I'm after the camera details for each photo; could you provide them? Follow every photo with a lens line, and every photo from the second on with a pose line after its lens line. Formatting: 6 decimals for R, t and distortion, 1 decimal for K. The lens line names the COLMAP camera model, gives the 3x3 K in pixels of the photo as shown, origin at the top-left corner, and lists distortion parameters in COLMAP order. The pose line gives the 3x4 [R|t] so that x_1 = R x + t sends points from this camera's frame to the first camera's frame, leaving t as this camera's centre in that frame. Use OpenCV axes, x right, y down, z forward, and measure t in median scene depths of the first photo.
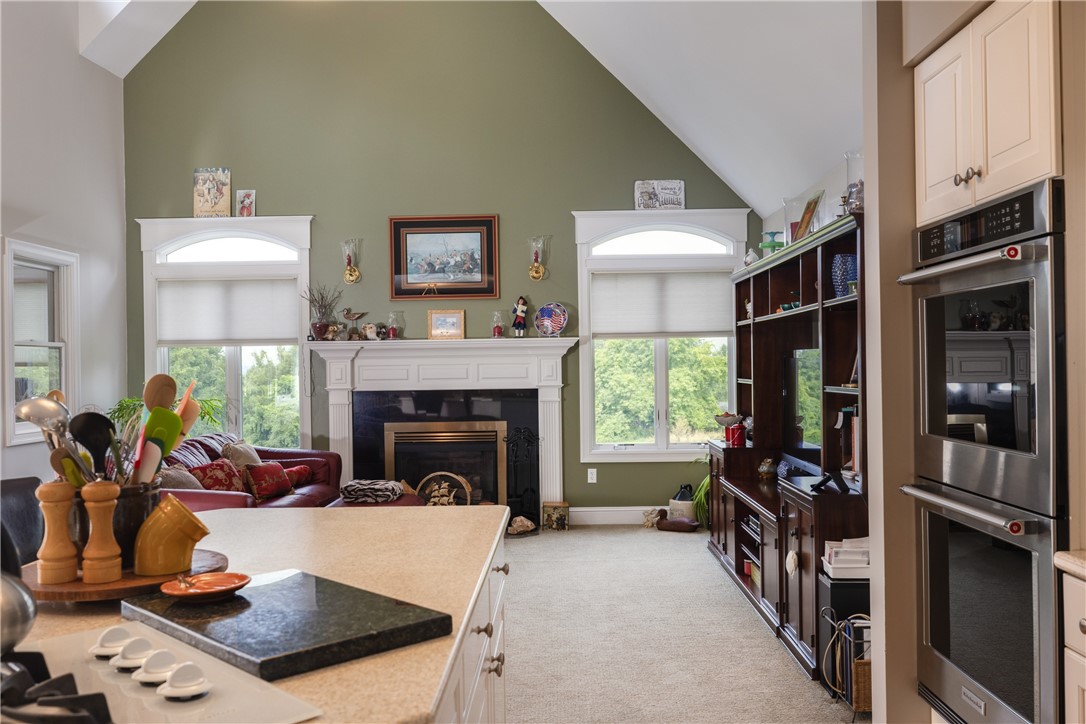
lens RADIAL K [[949.8, 0, 552.5], [0, 949.8, 360.8], [0, 0, 1]] dist [-0.001815, -0.019695]
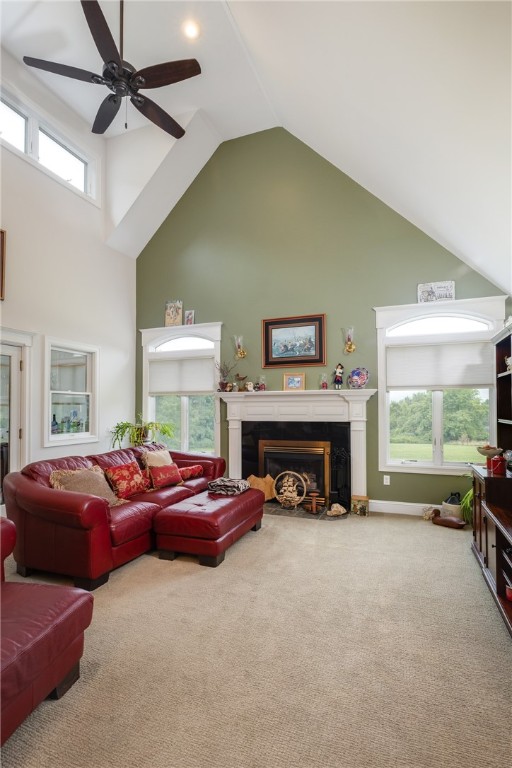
lens RADIAL K [[395.3, 0, 249.8], [0, 395.3, 399.1], [0, 0, 1]] dist [-0.004740, -0.001042]
pose [[0.934612, 0.003220, -0.355655, 0.062674], [-0.008730, 0.999865, -0.013890, 0.002057], [0.355562, 0.016086, 0.934514, 0.336998]]
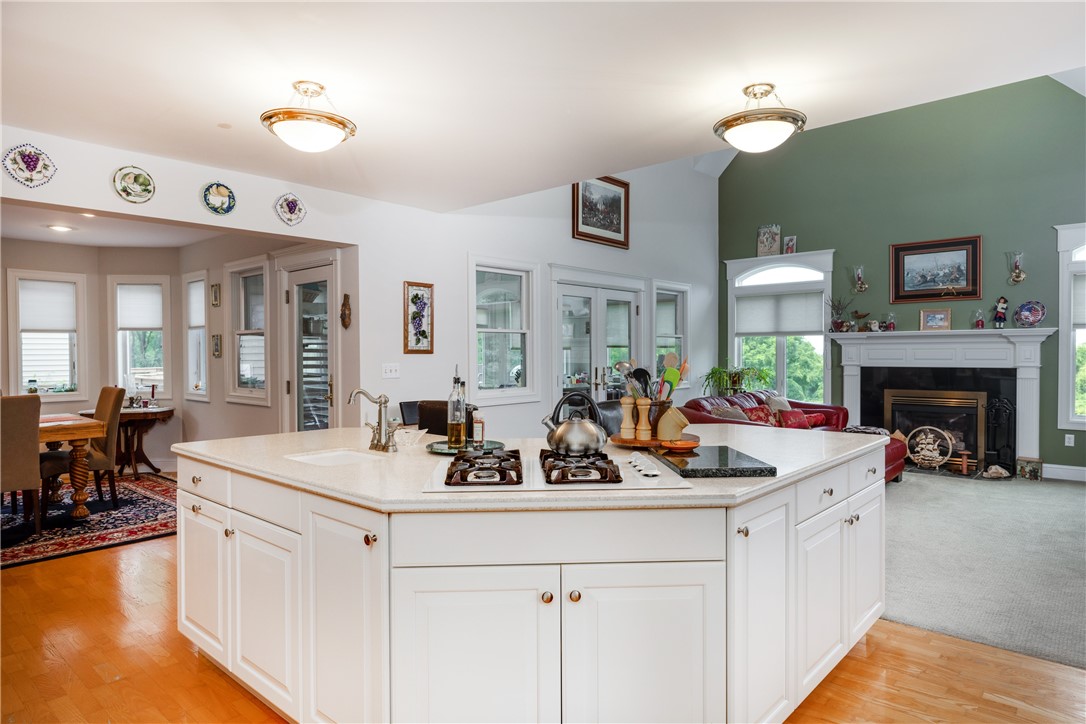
lens RADIAL K [[645.3, 0, 541.1], [0, 645.3, 361.9], [0, 0, 1]] dist [-0.001217, -0.000356]
pose [[0.748832, 0.020975, -0.662427, 0.081666], [-0.003283, 0.999604, 0.027940, -0.001270], [0.662751, -0.018748, 0.748605, -0.076543]]
